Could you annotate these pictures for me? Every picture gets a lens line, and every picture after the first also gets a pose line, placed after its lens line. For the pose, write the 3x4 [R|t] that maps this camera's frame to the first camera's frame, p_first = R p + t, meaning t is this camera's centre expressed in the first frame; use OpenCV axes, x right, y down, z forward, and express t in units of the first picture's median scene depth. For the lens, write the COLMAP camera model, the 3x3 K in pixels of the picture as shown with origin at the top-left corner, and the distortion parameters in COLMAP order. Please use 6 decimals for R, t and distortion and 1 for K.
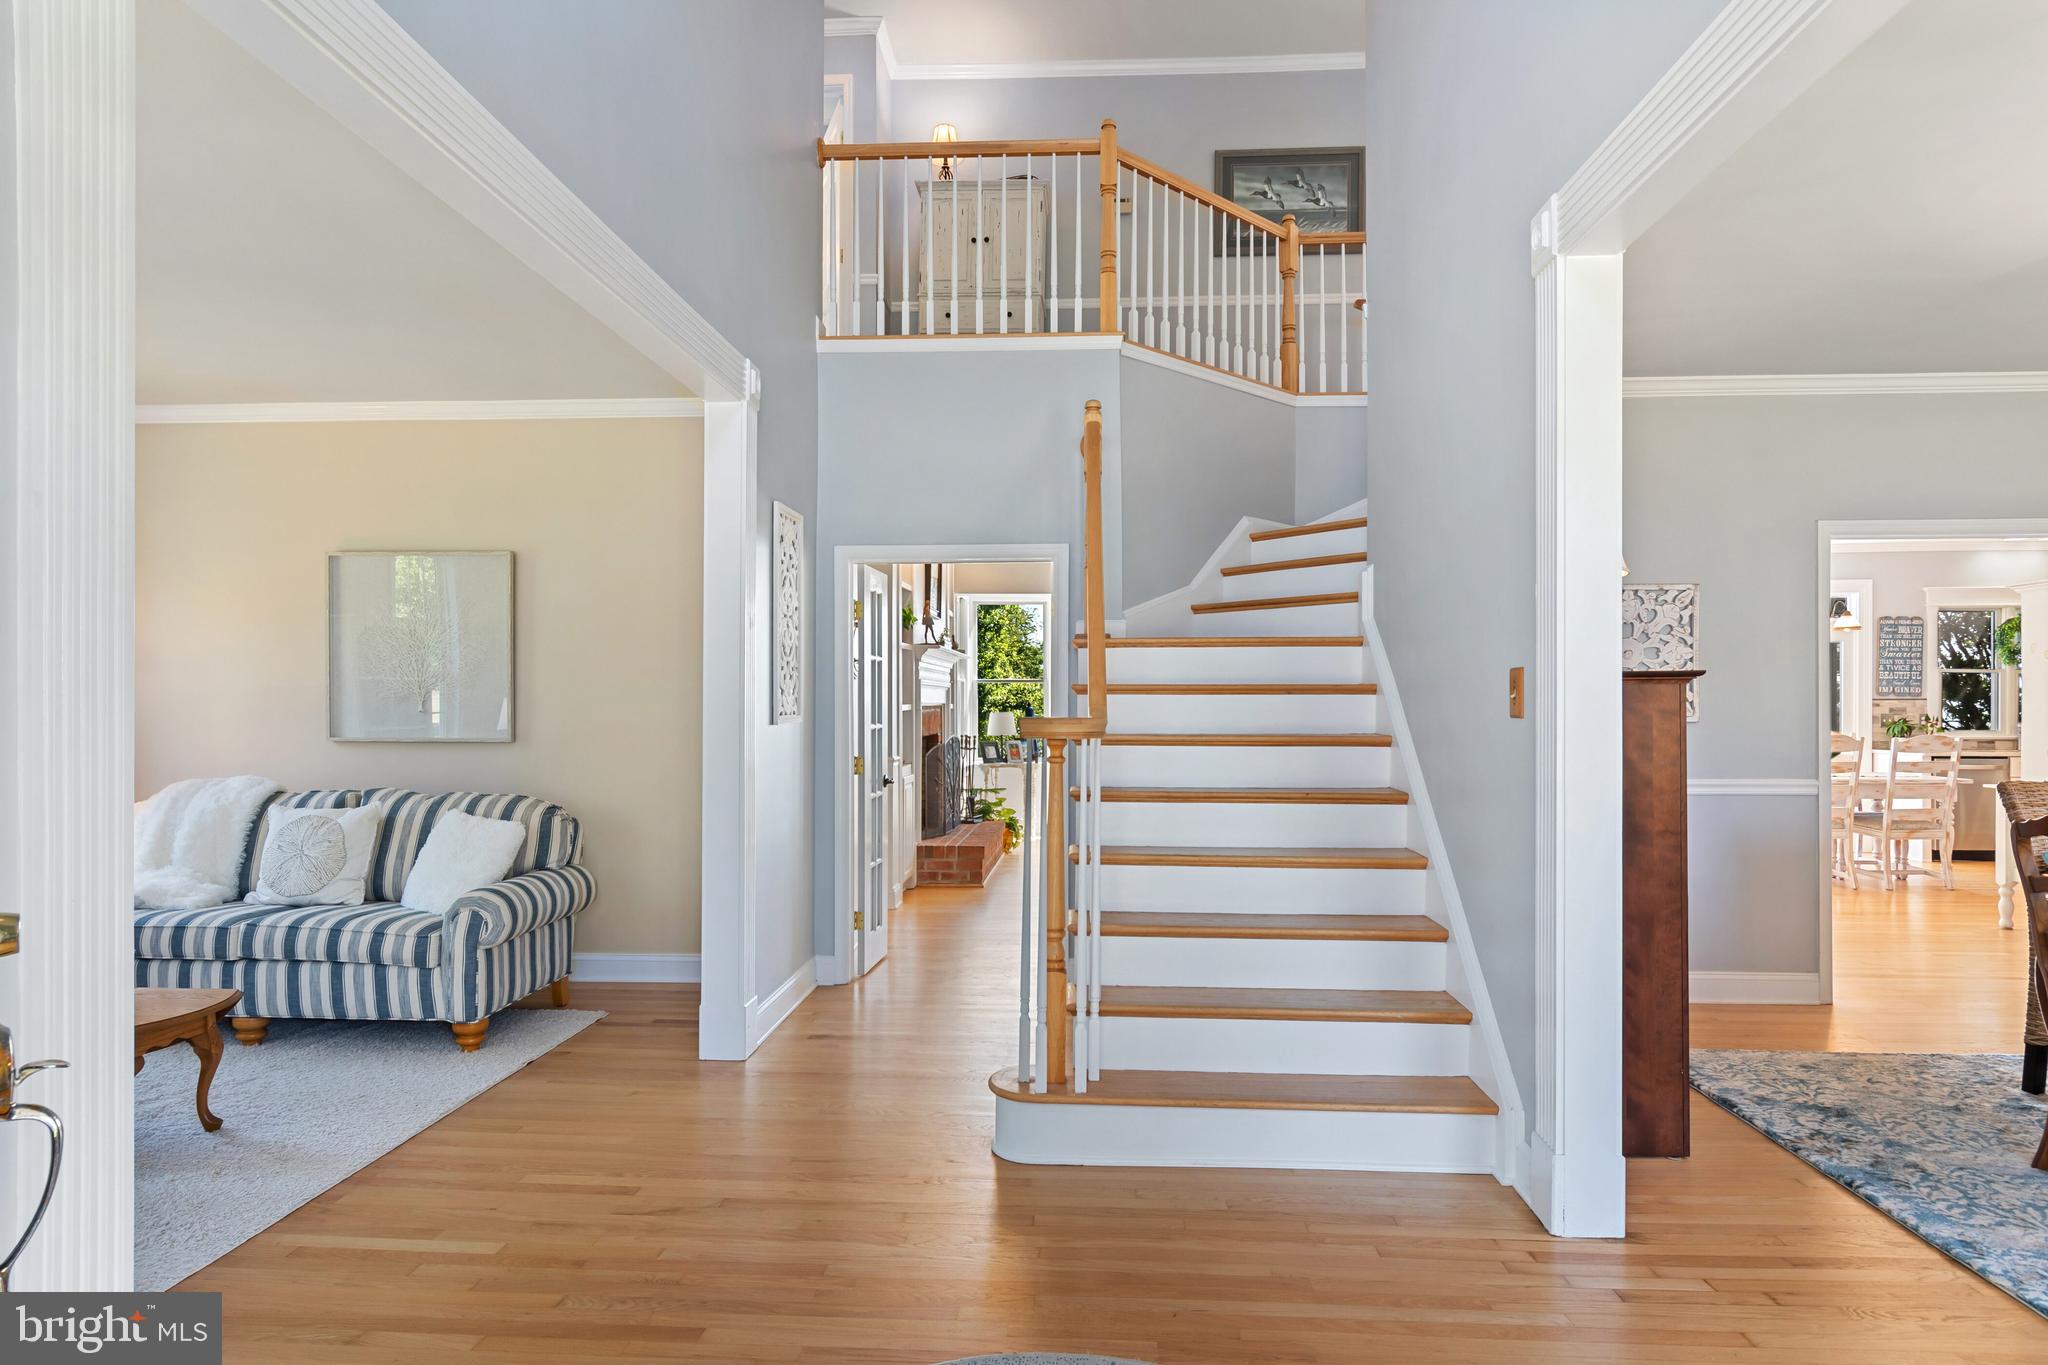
lens RADIAL K [[1132.0, 0, 1056.6], [0, 1132.0, 694.7], [0, 0, 1]] dist [-0.001538, 0.002808]
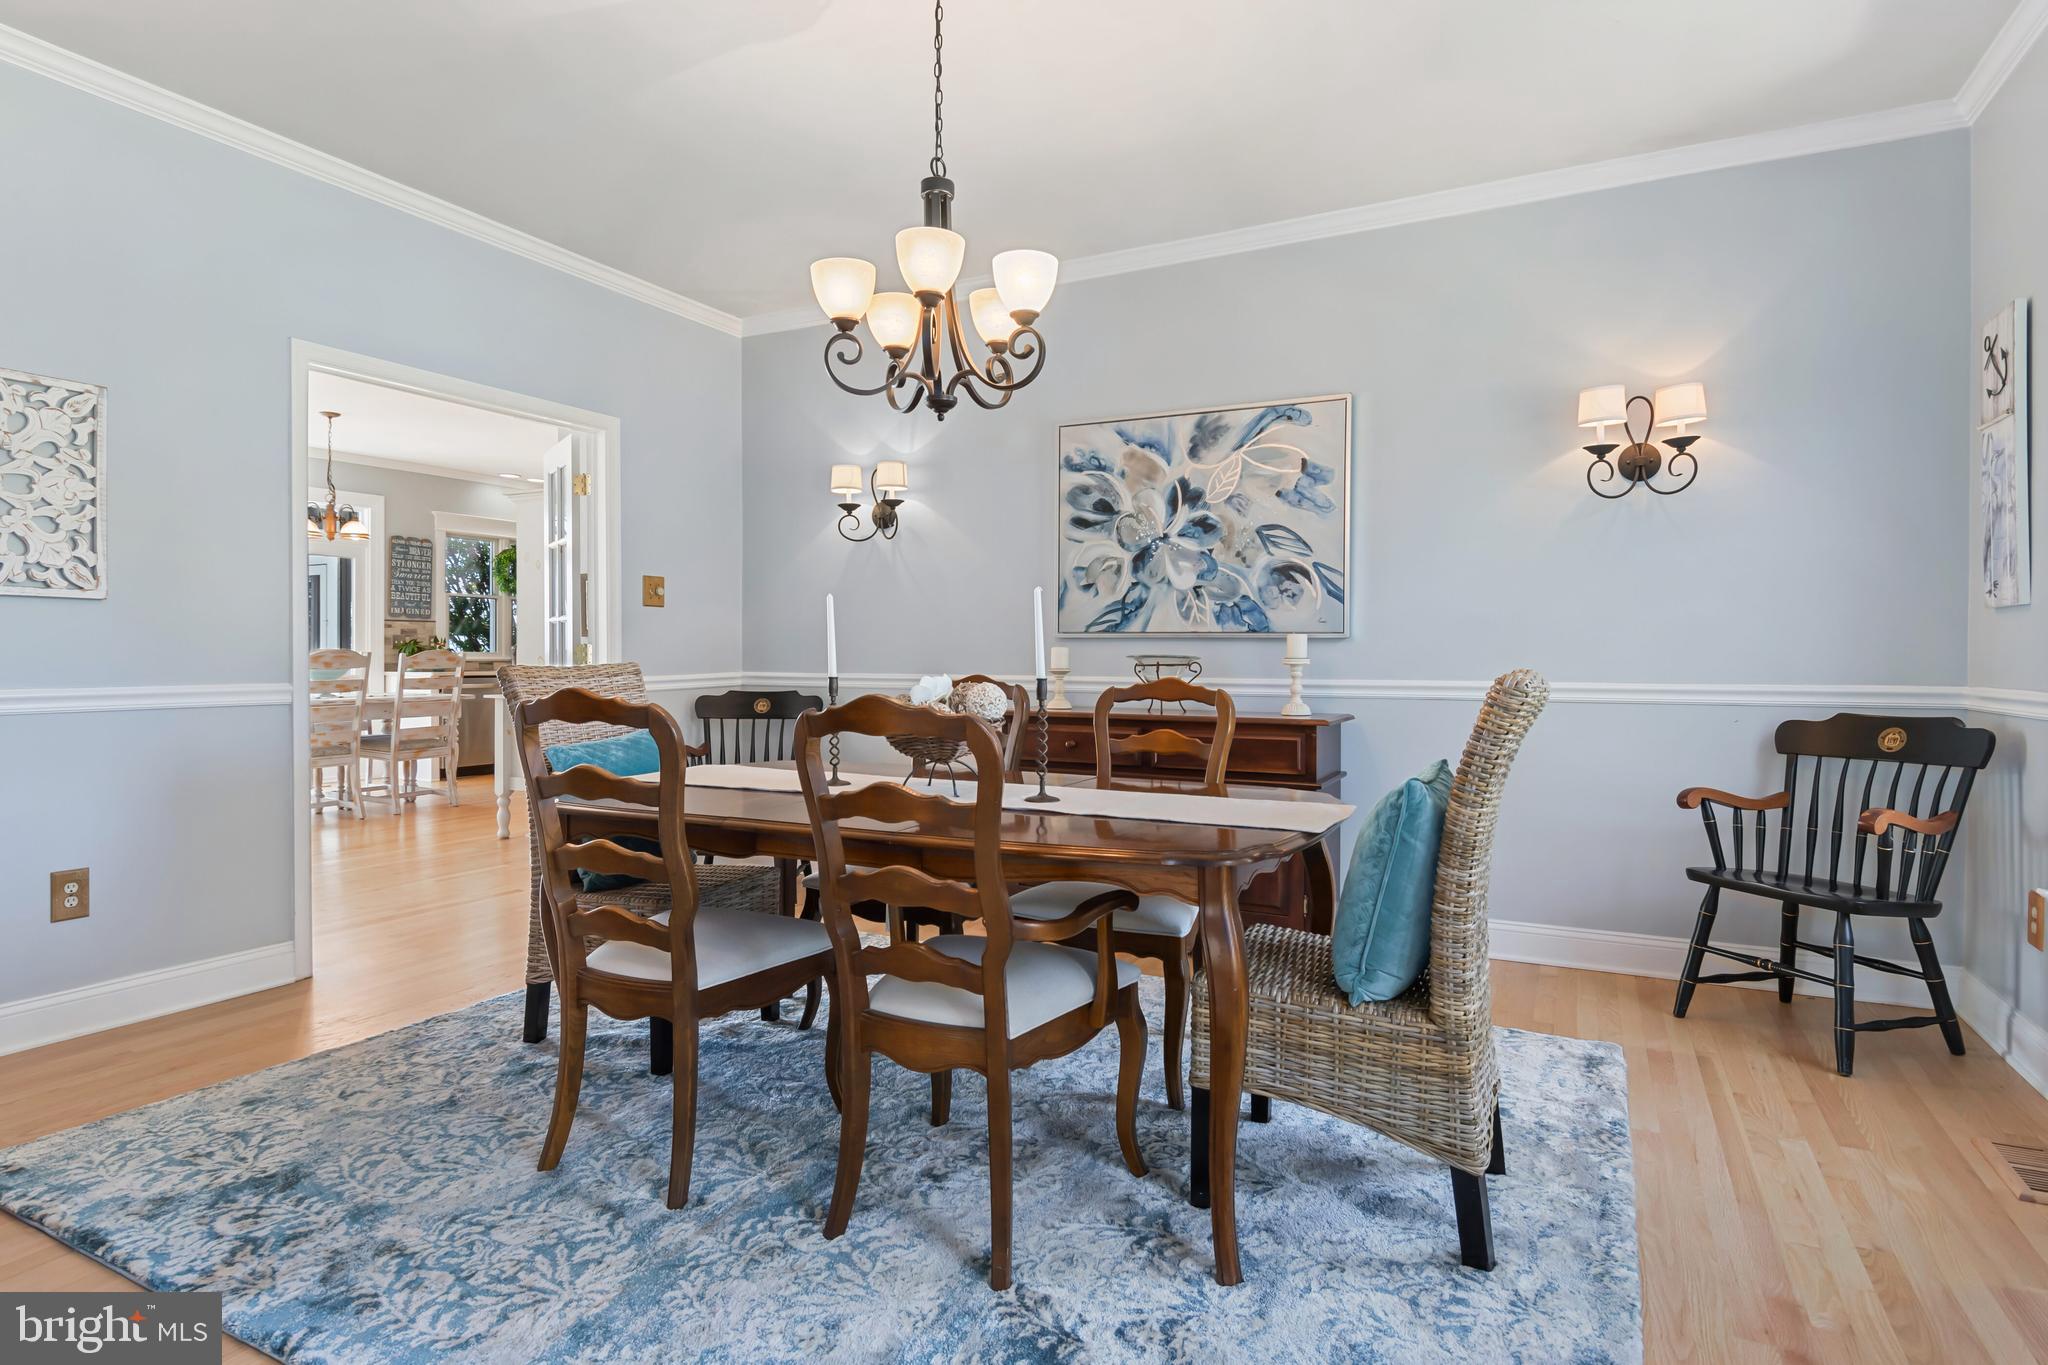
lens RADIAL K [[1104.0, 0, 1024.0], [0, 1104.0, 682.5], [0, 0, 1]] dist [0.025578, -0.023570]
pose [[0.418638, -0.022942, 0.907863, 0.206032], [-0.015537, 0.999354, 0.032419, 0.042774], [-0.908020, -0.027678, 0.418011, 0.251347]]
